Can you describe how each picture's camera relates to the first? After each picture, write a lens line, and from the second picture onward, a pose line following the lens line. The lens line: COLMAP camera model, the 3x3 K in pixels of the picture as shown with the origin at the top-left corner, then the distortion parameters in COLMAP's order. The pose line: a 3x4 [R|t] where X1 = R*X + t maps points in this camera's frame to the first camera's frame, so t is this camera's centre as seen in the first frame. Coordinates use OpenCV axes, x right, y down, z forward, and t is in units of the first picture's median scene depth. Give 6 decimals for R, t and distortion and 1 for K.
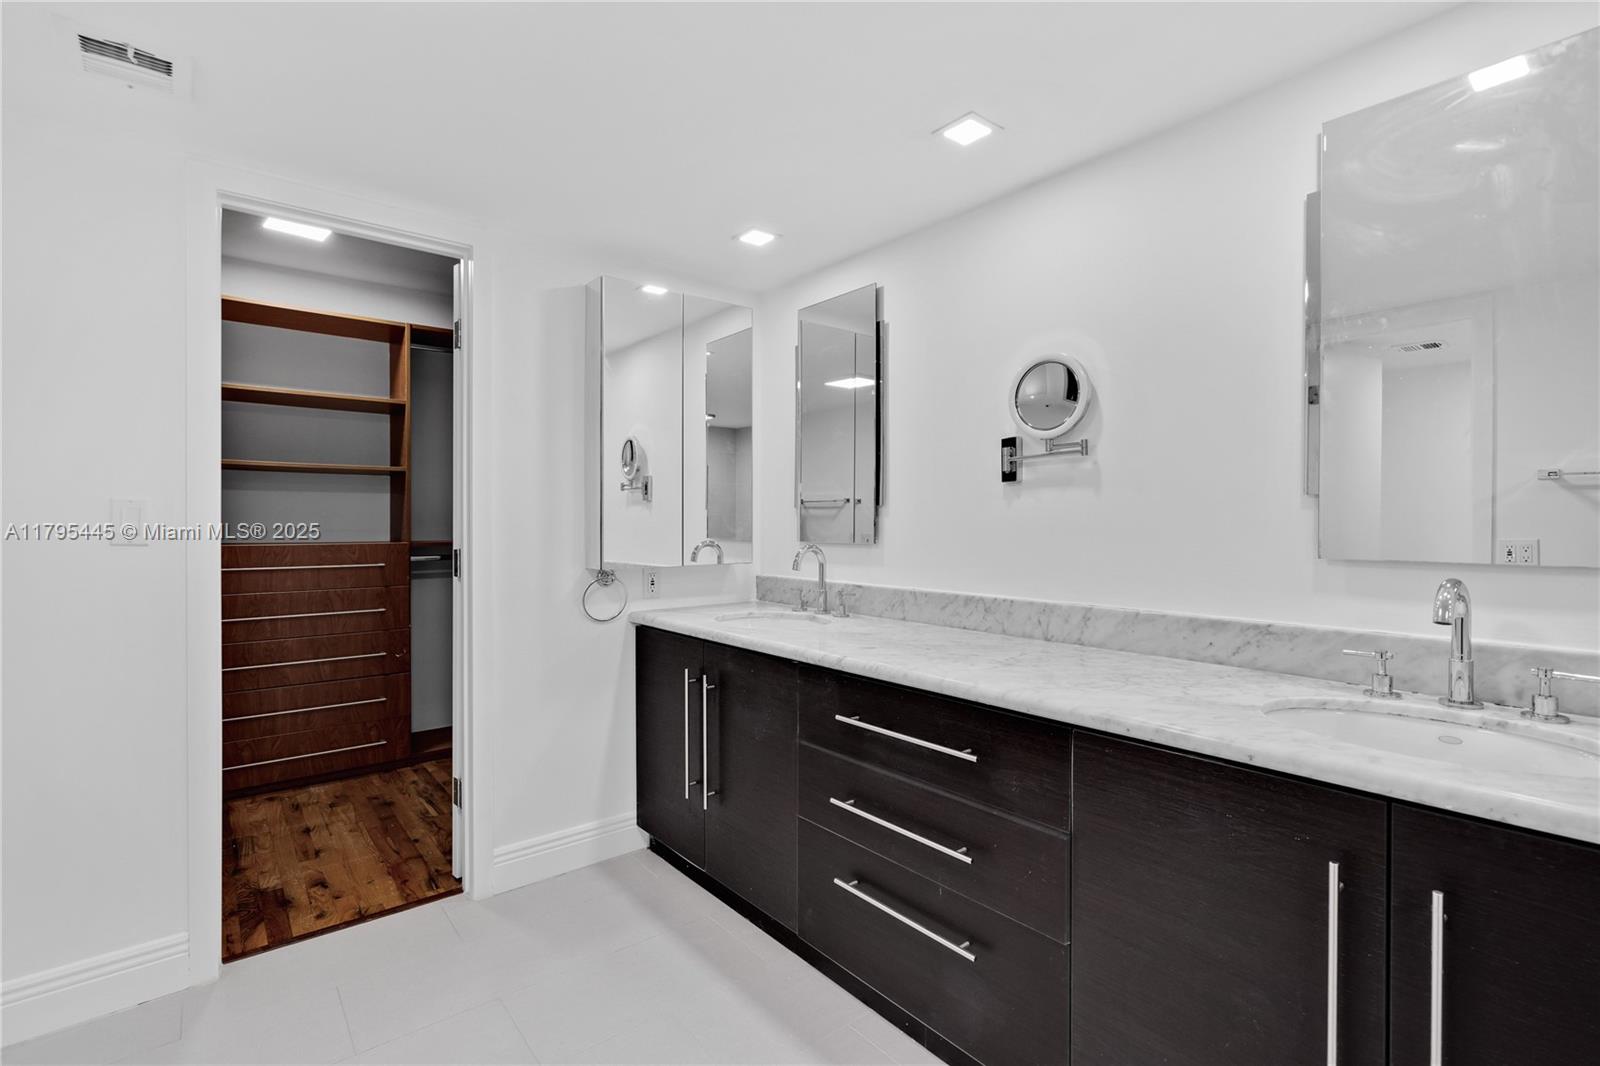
lens RADIAL K [[731.4, 0, 789.9], [0, 731.4, 530.4], [0, 0, 1]] dist [-0.003520, -0.000023]
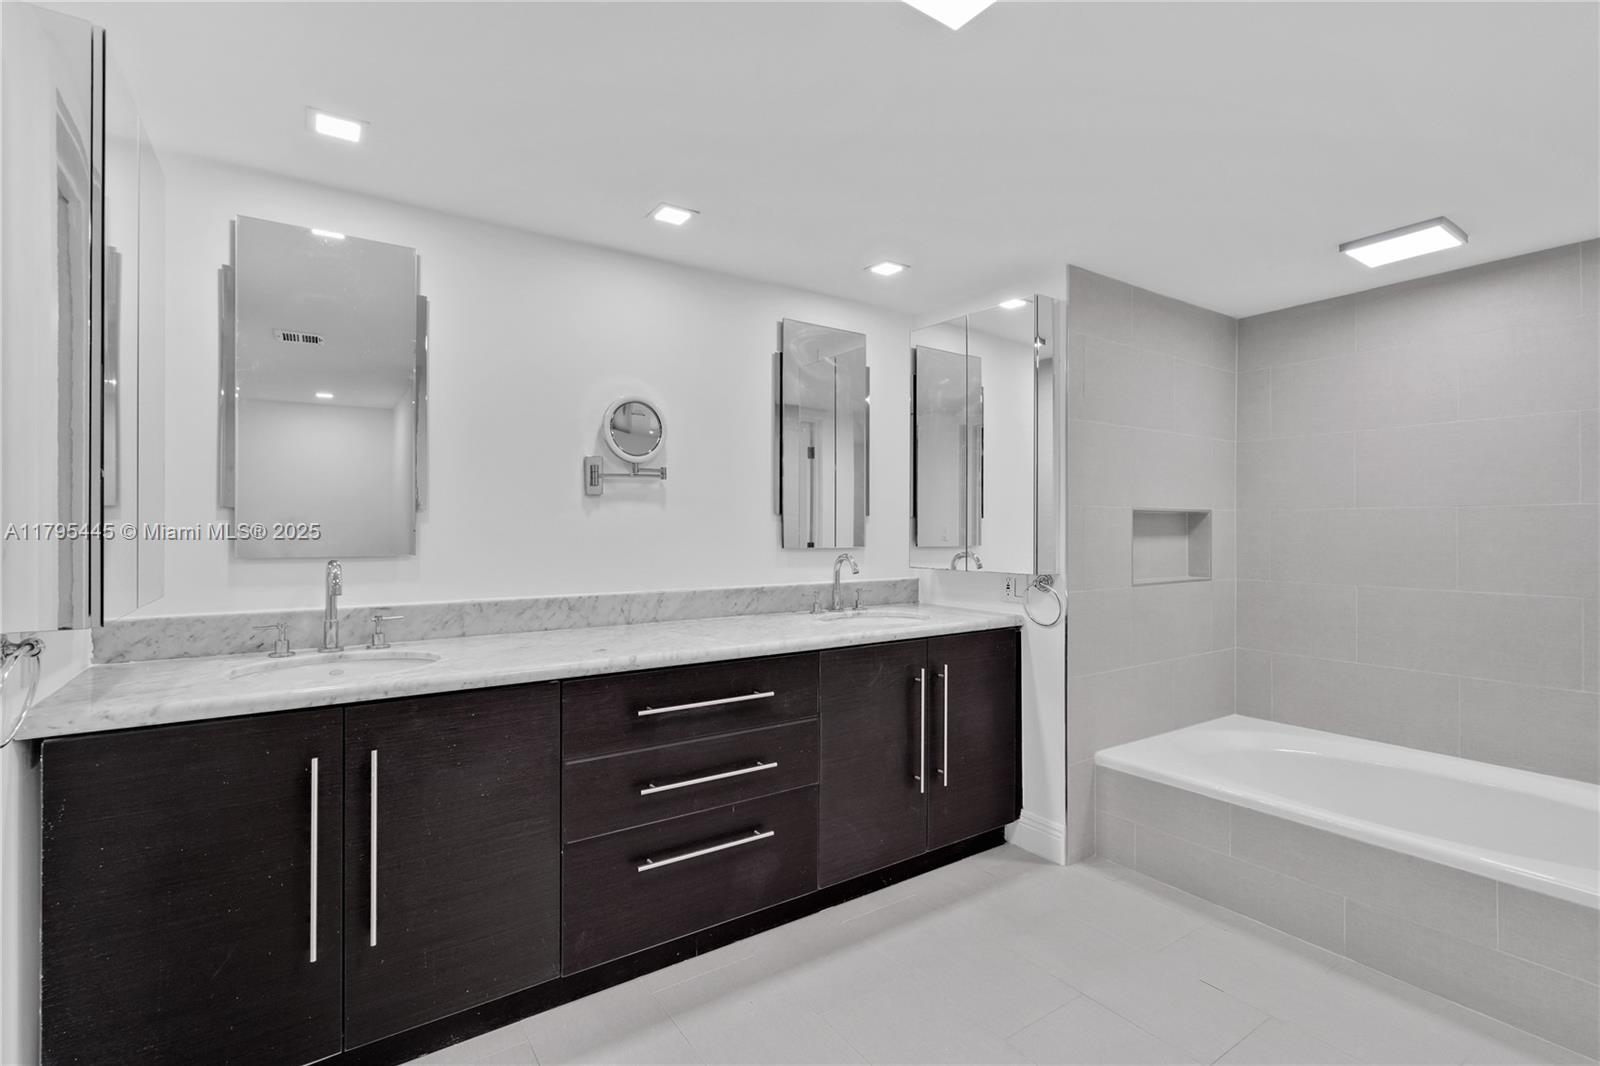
lens RADIAL K [[731.4, 0, 789.9], [0, 731.4, 530.4], [0, 0, 1]] dist [-0.003520, -0.000023]
pose [[0.096098, -0.003065, 0.995367, -0.854758], [0.011778, 0.999929, 0.001942, -0.008230], [-0.995302, 0.011537, 0.096128, 0.600005]]
